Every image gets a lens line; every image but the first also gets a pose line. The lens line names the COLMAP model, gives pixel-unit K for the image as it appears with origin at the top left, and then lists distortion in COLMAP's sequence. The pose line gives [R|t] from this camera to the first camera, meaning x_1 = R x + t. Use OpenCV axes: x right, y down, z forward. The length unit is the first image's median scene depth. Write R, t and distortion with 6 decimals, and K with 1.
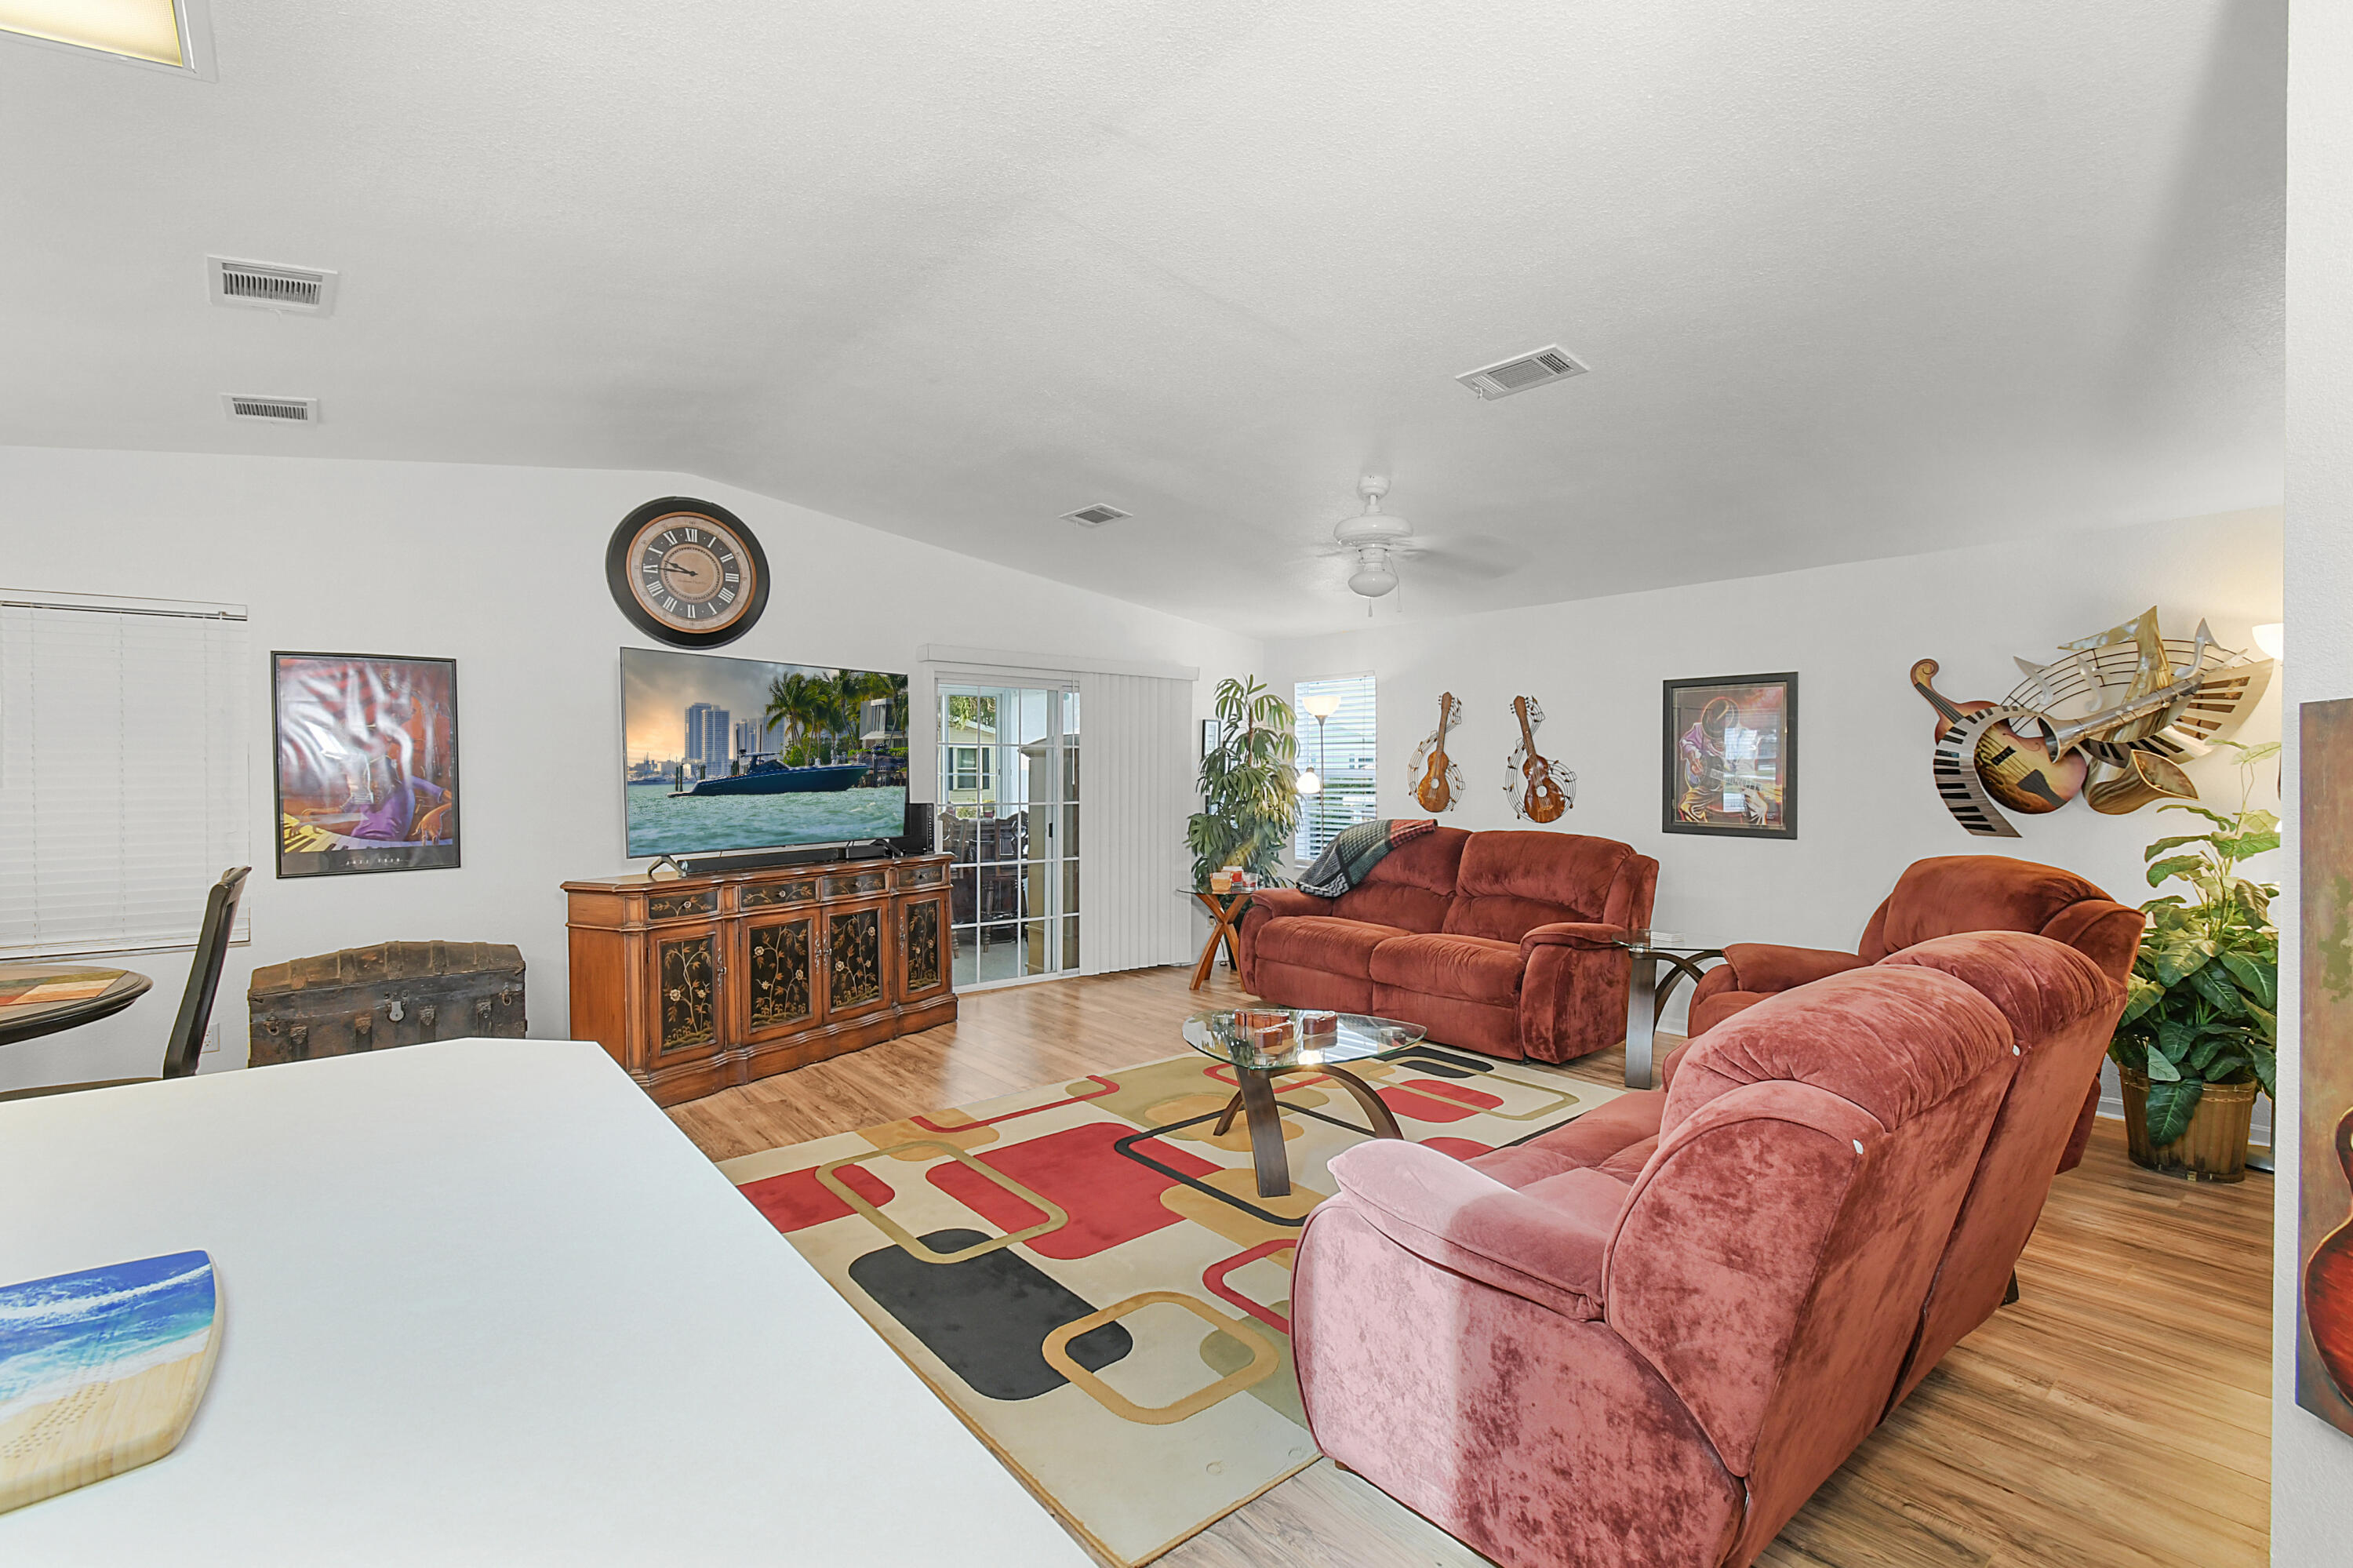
lens RADIAL K [[1067.0, 0, 1184.3], [0, 1067.0, 779.4], [0, 0, 1]] dist [0.005841, -0.000538]
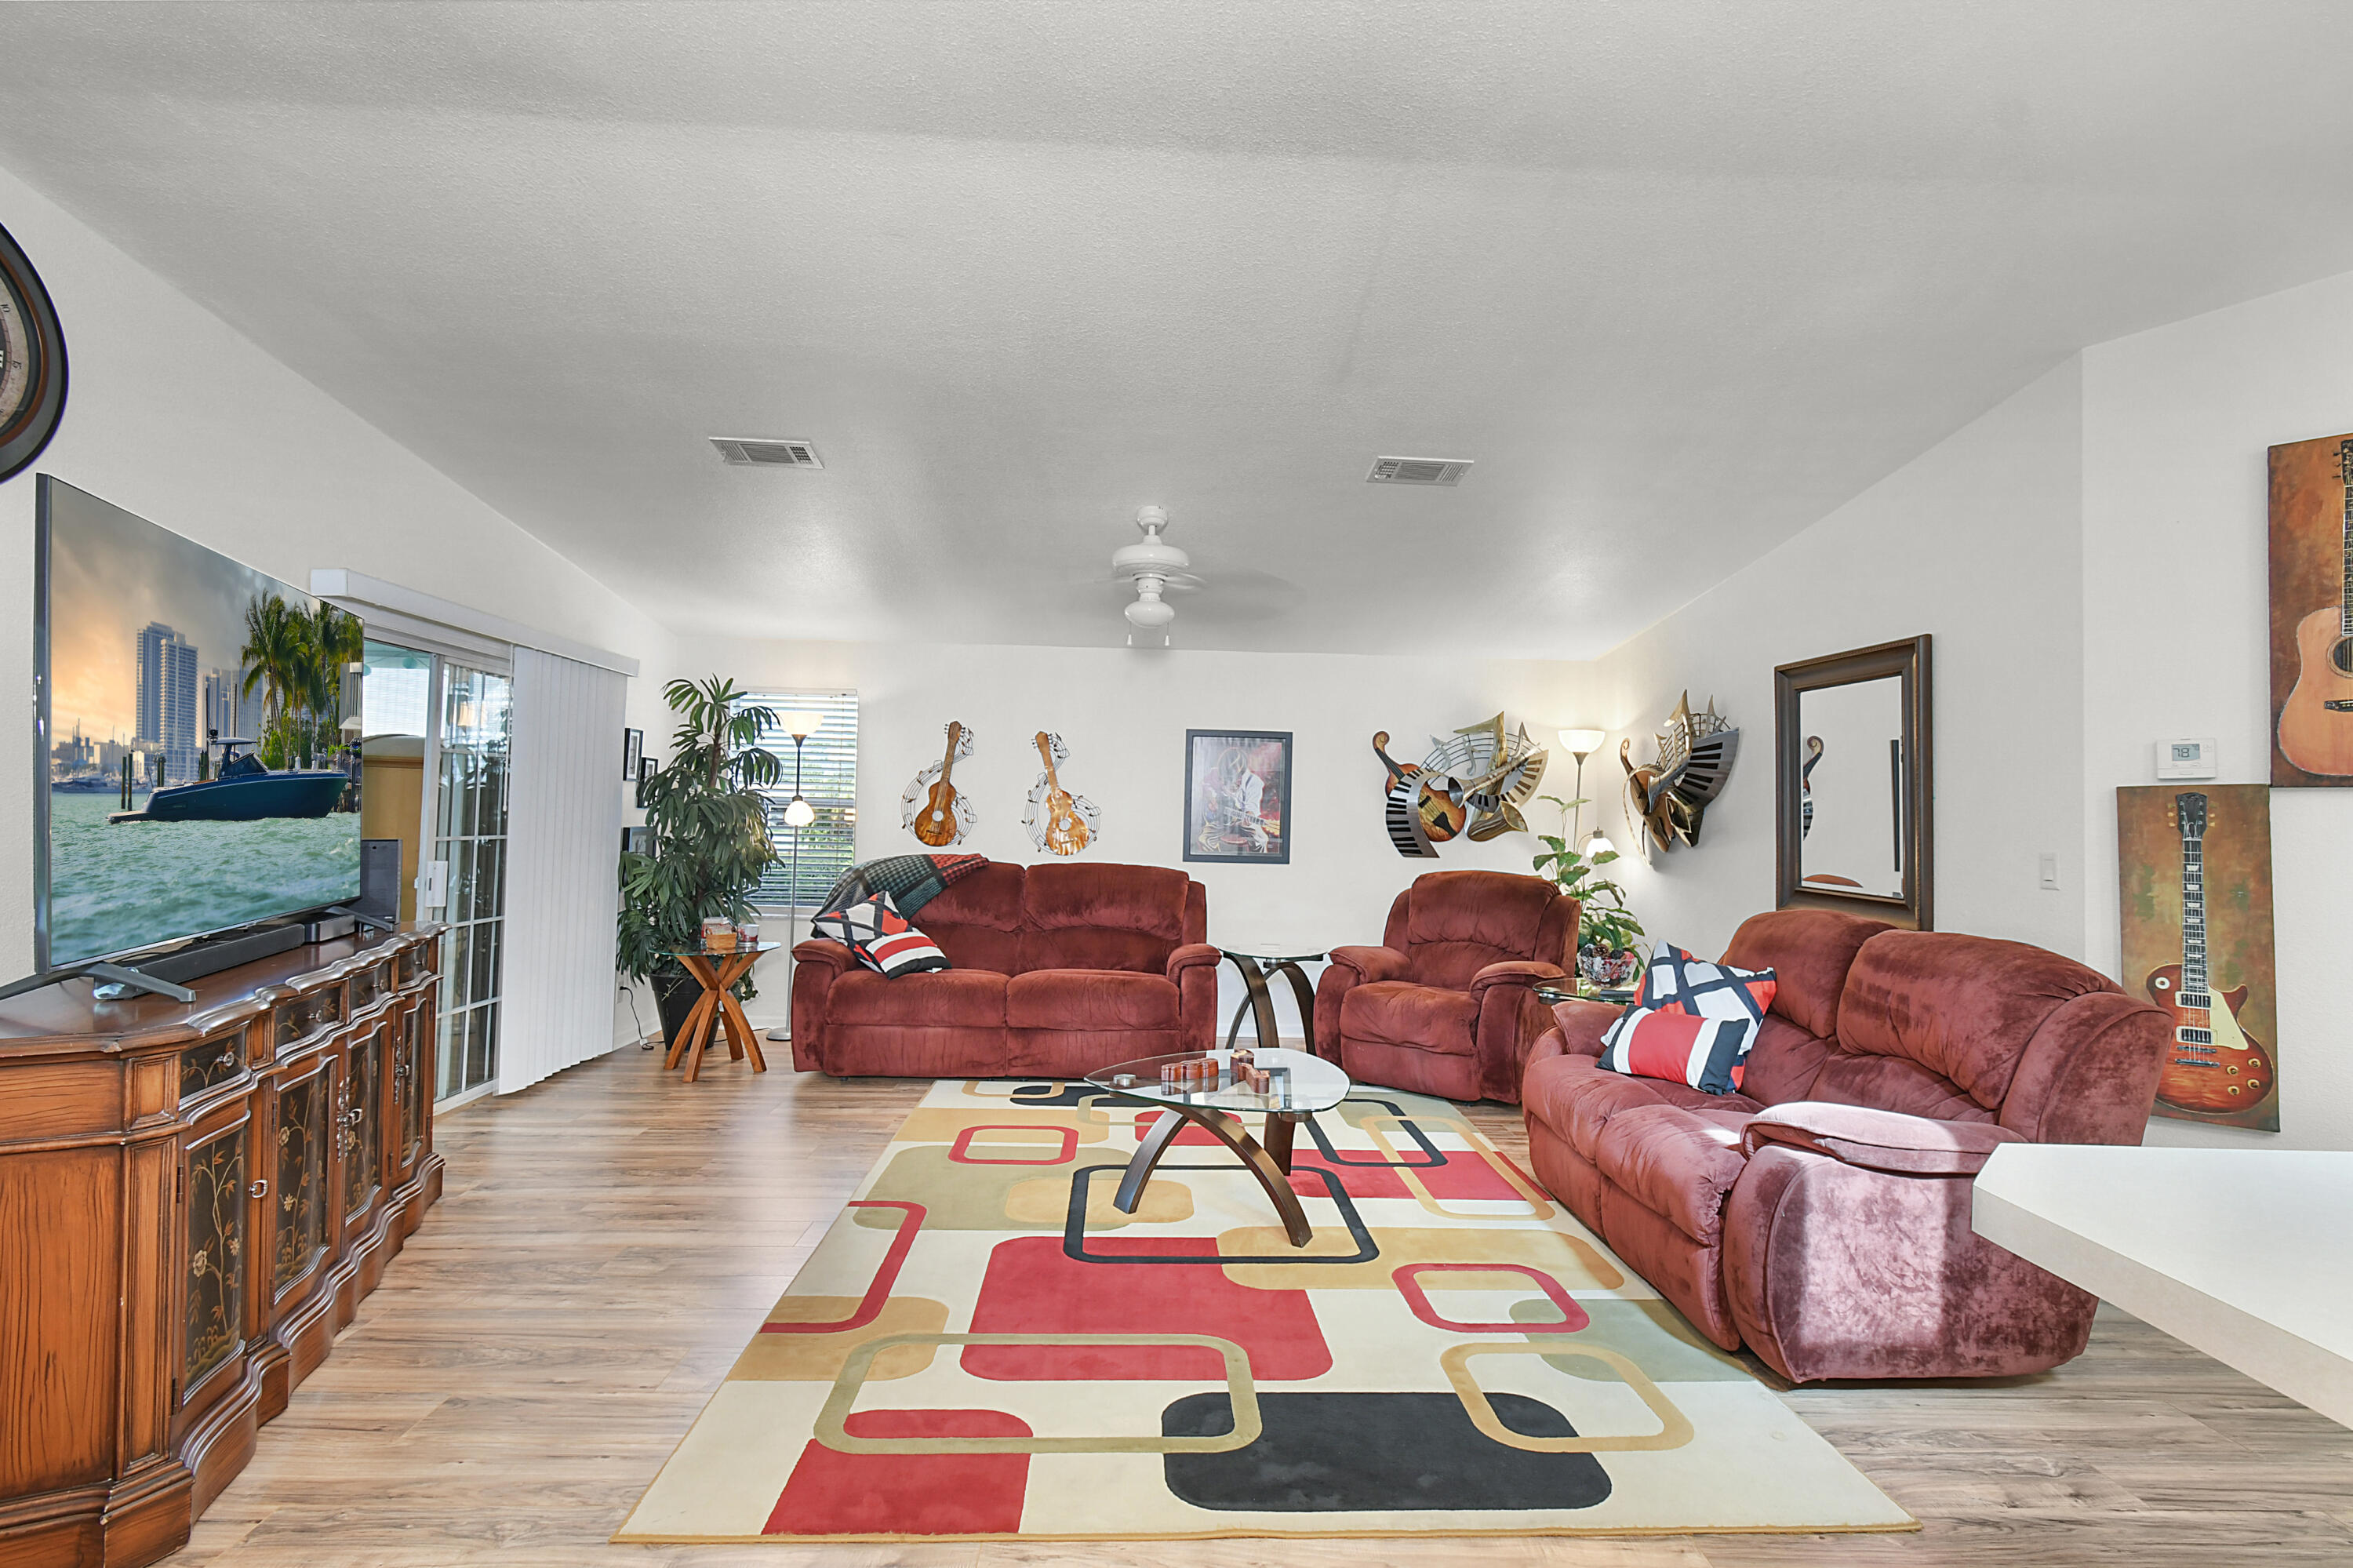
lens RADIAL K [[1067.0, 0, 1184.3], [0, 1067.0, 779.4], [0, 0, 1]] dist [0.005841, -0.000538]
pose [[0.603826, 0.038540, 0.796184, -0.521988], [-0.013318, 0.999179, -0.038266, 0.006455], [-0.797005, 0.012502, 0.603843, 0.338151]]
